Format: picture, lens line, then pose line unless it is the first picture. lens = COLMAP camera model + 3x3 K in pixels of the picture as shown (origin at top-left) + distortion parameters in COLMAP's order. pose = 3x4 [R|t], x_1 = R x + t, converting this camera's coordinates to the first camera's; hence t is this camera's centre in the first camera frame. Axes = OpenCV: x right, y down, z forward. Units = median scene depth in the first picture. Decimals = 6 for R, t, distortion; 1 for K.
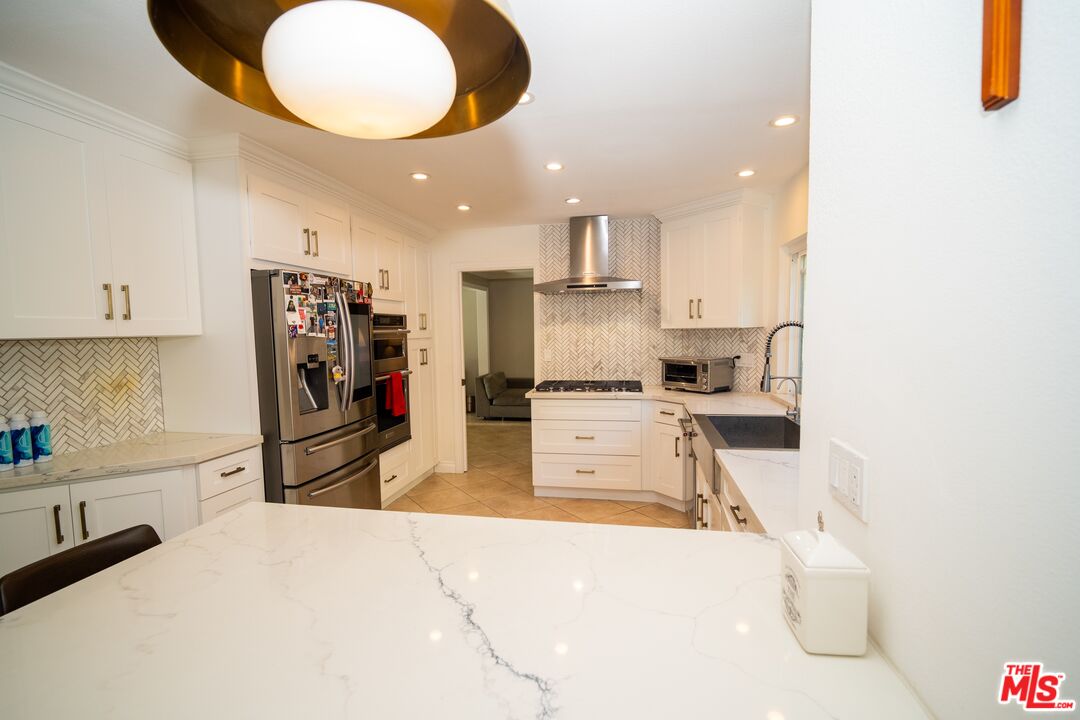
lens RADIAL K [[516.8, 0, 546.7], [0, 516.8, 363.7], [0, 0, 1]] dist [-0.006229, -0.001211]
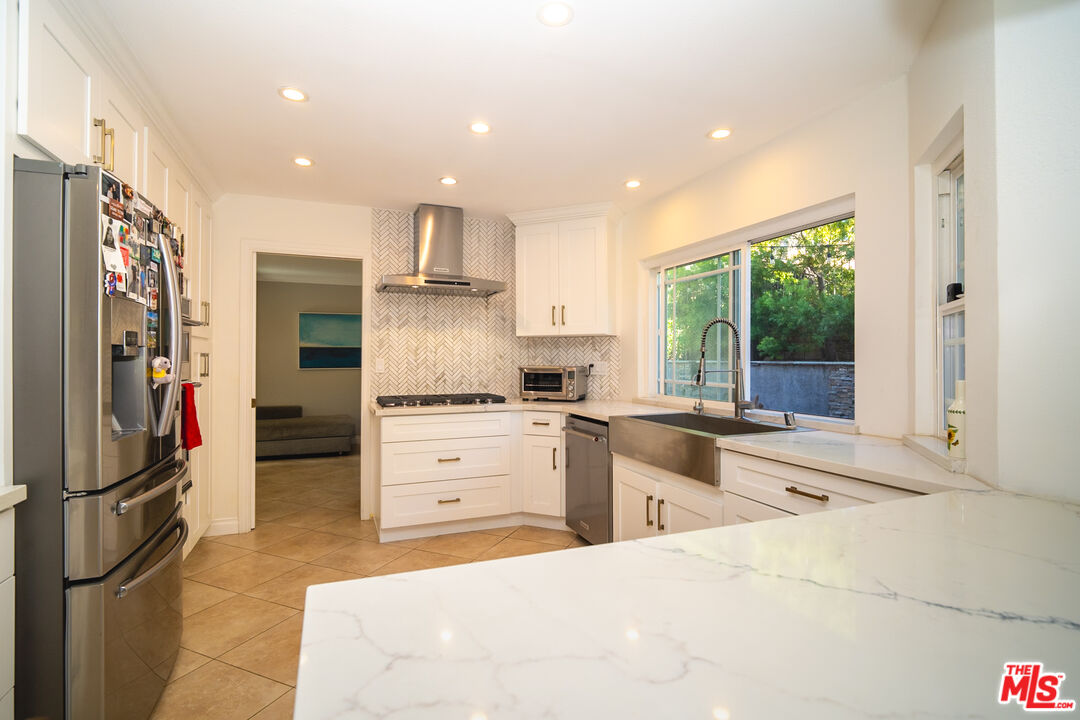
lens RADIAL K [[516.8, 0, 530.1], [0, 516.8, 352.3], [0, 0, 1]] dist [-0.006229, -0.001211]
pose [[0.833282, 0.026793, 0.552199, -0.286560], [0.025975, 0.995825, -0.087515, 0.046180], [-0.552238, 0.087268, 0.829106, 0.215119]]
